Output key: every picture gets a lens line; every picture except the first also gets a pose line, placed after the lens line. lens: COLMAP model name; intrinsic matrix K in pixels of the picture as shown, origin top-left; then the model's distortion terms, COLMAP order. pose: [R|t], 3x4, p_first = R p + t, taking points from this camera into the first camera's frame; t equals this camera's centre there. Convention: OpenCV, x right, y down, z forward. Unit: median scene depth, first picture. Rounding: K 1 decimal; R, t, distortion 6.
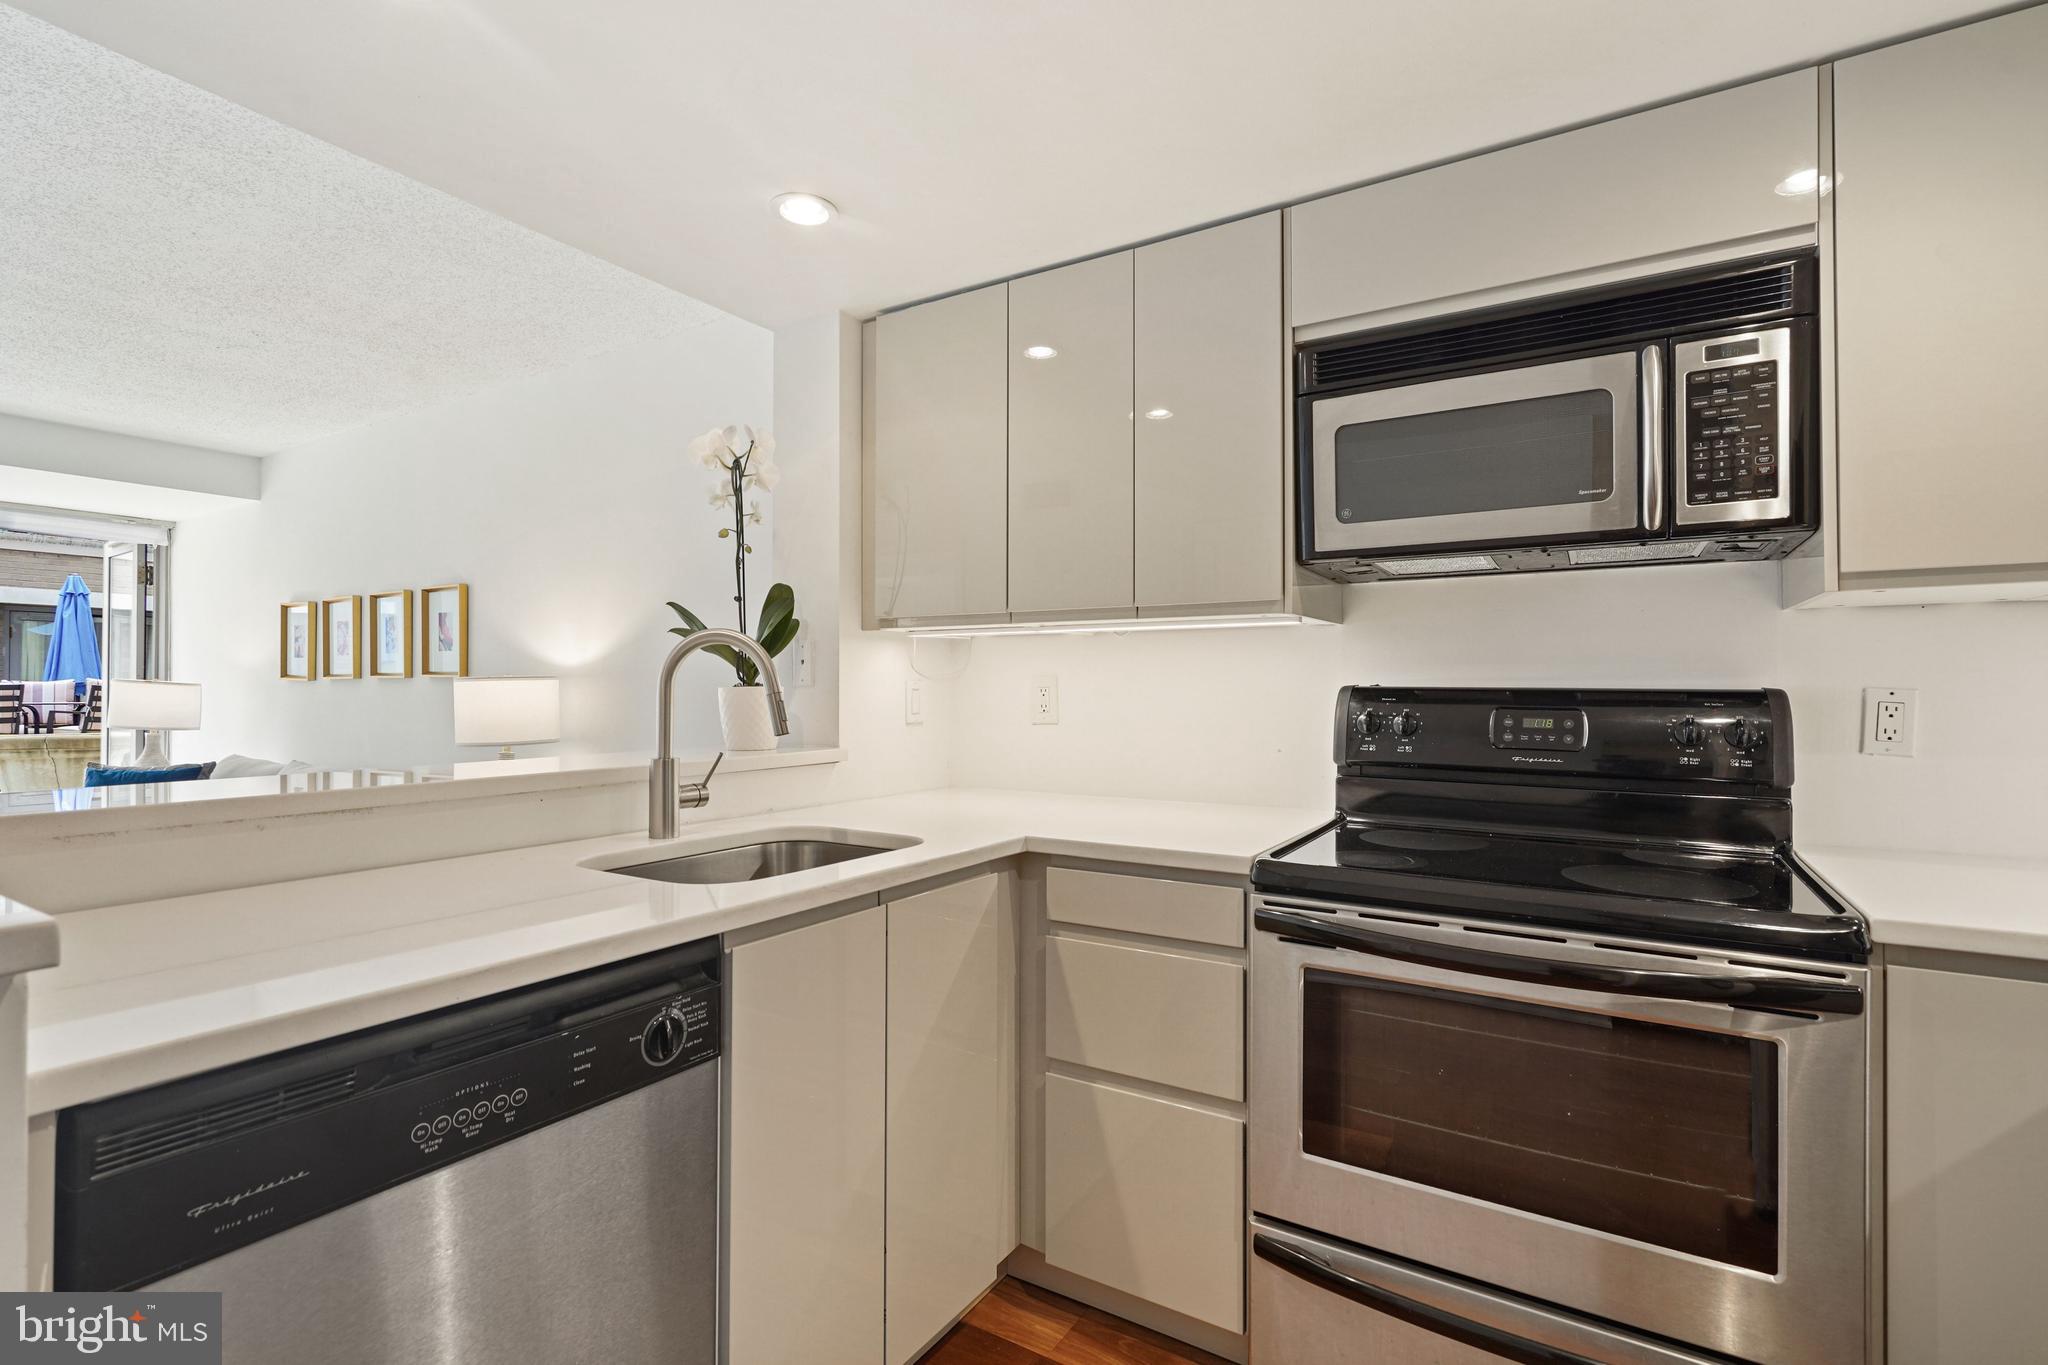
lens RADIAL K [[951.3, 0, 1025.4], [0, 951.3, 680.4], [0, 0, 1]] dist [0.000691, 0.000263]
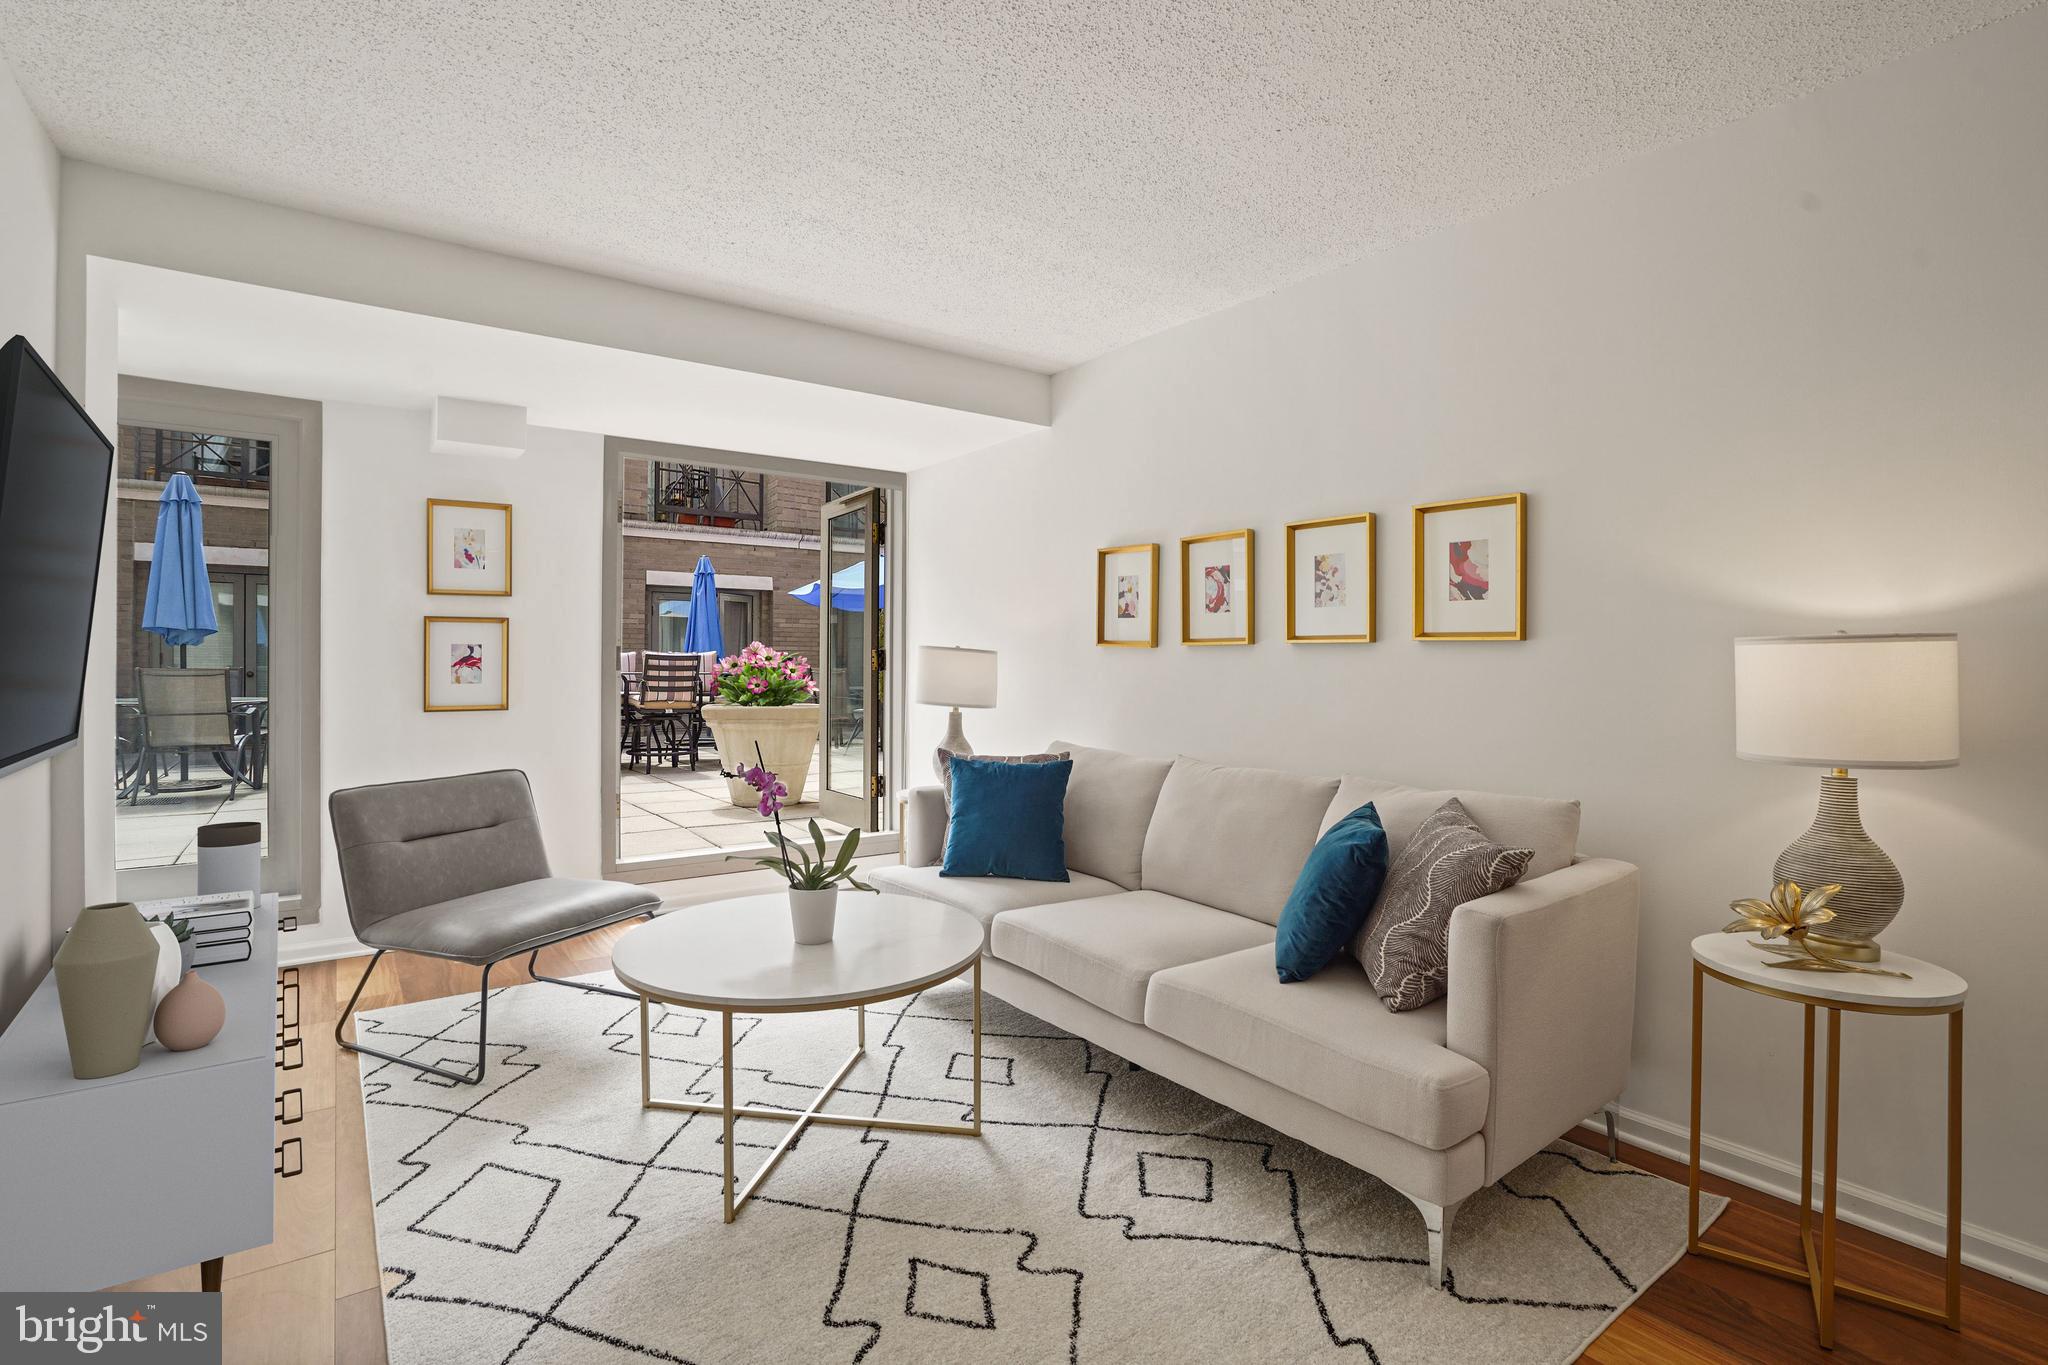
lens RADIAL K [[959.5, 0, 1024.3], [0, 959.5, 662.8], [0, 0, 1]] dist [-0.086842, 0.046108]
pose [[0.929966, 0.004296, -0.367619, -1.555154], [-0.001186, 0.999962, 0.008684, 0.014985], [0.367642, -0.007640, 0.929936, 0.687700]]
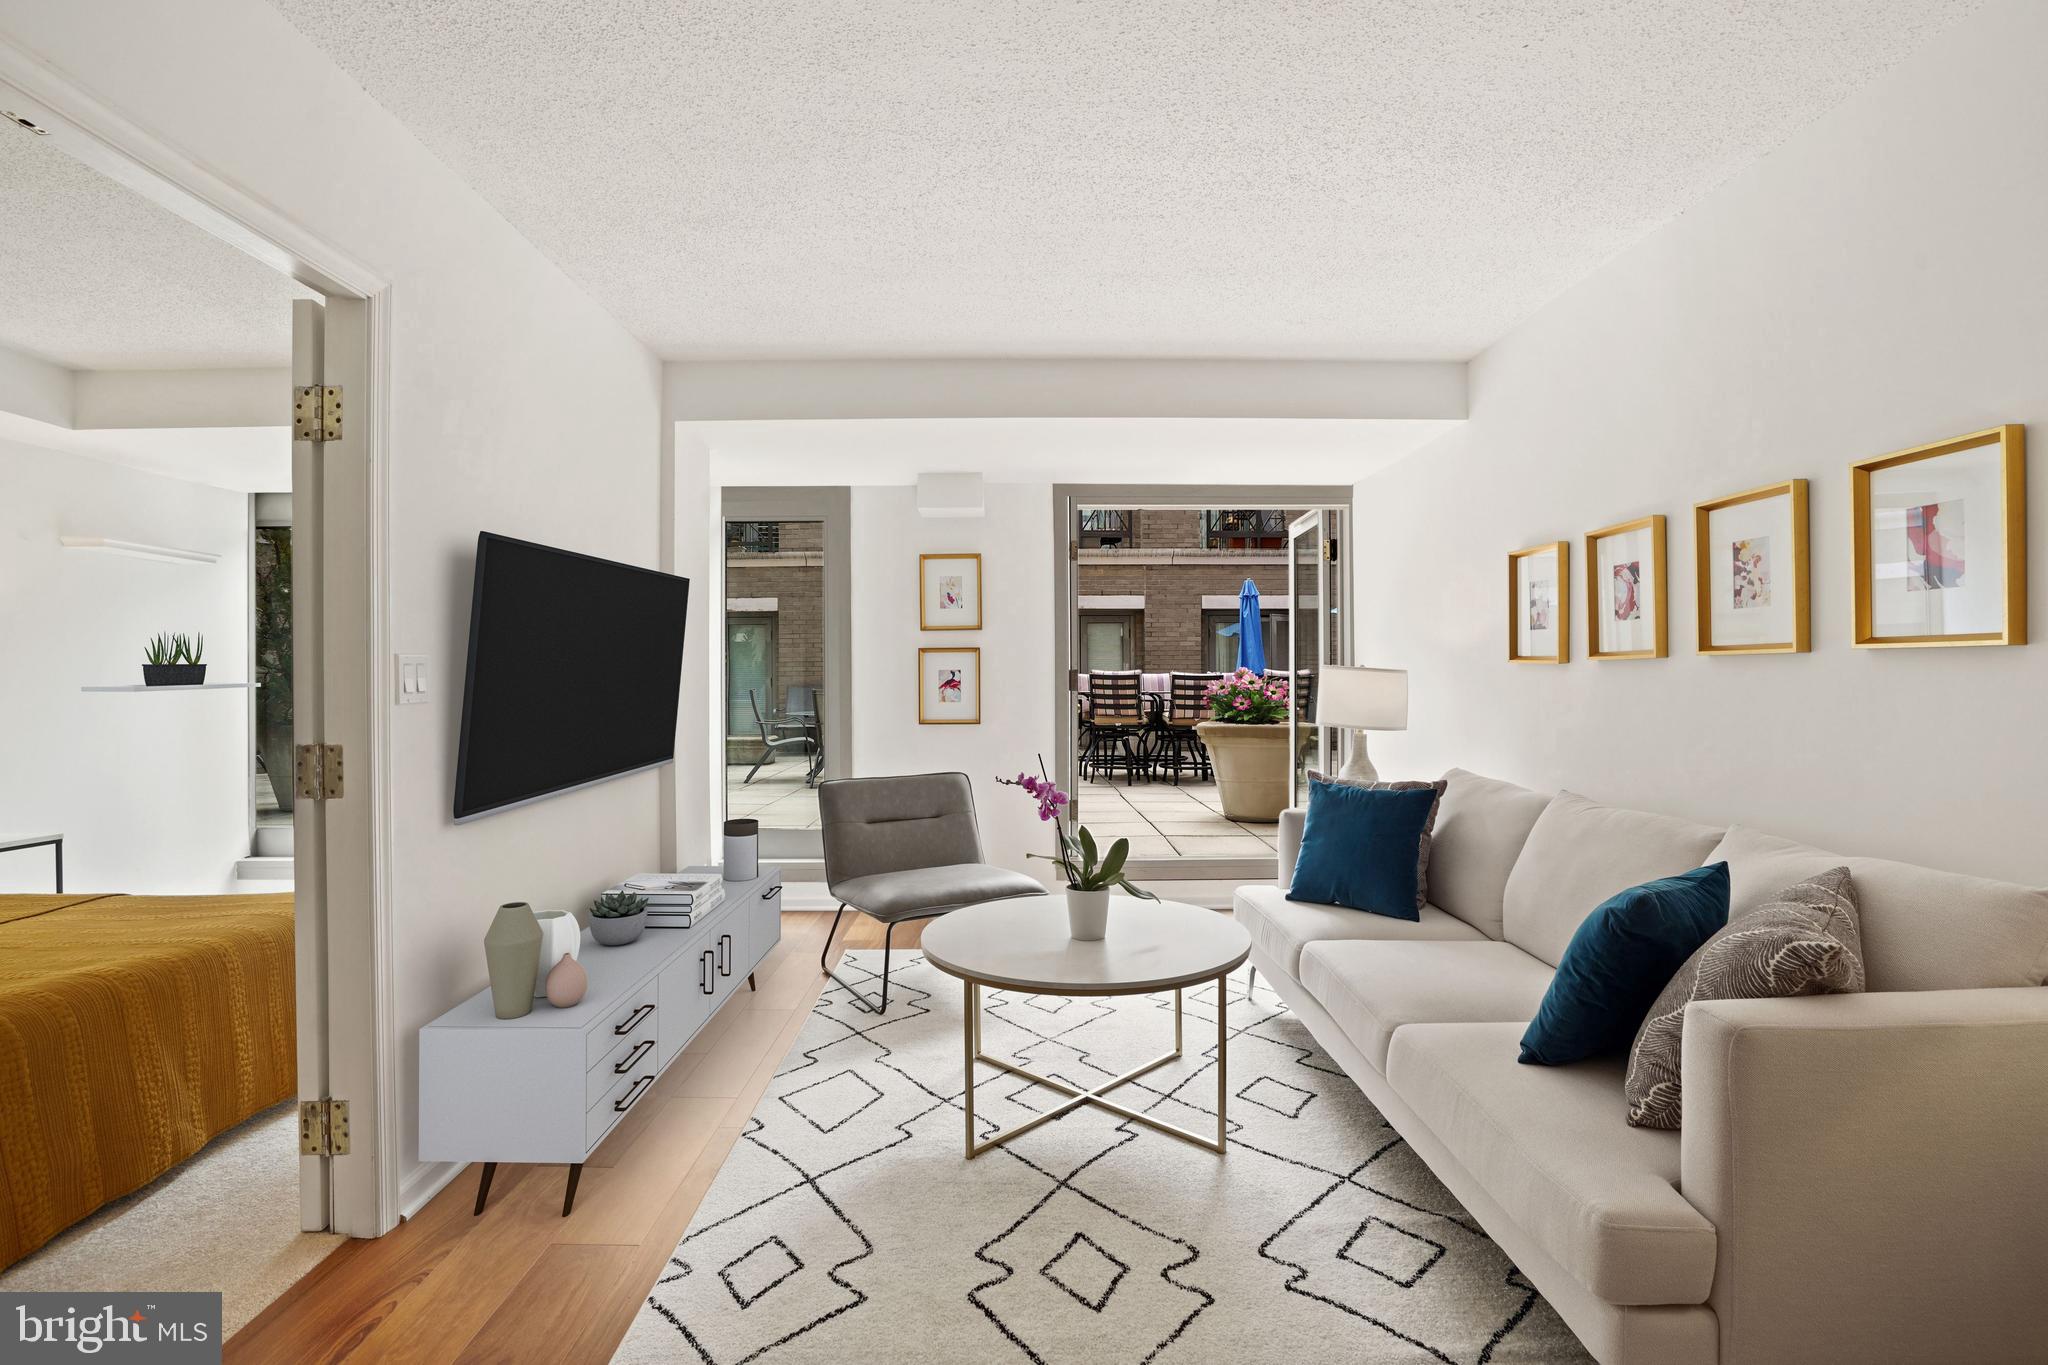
lens RADIAL K [[956.1, 0, 1021.1], [0, 956.1, 687.5], [0, 0, 1]] dist [-0.035351, 0.000895]
pose [[0.537511, 0.004064, -0.843247, -1.117325], [0.011428, 0.999861, 0.012103, 0.011765], [0.843179, -0.016142, 0.537390, 0.942006]]
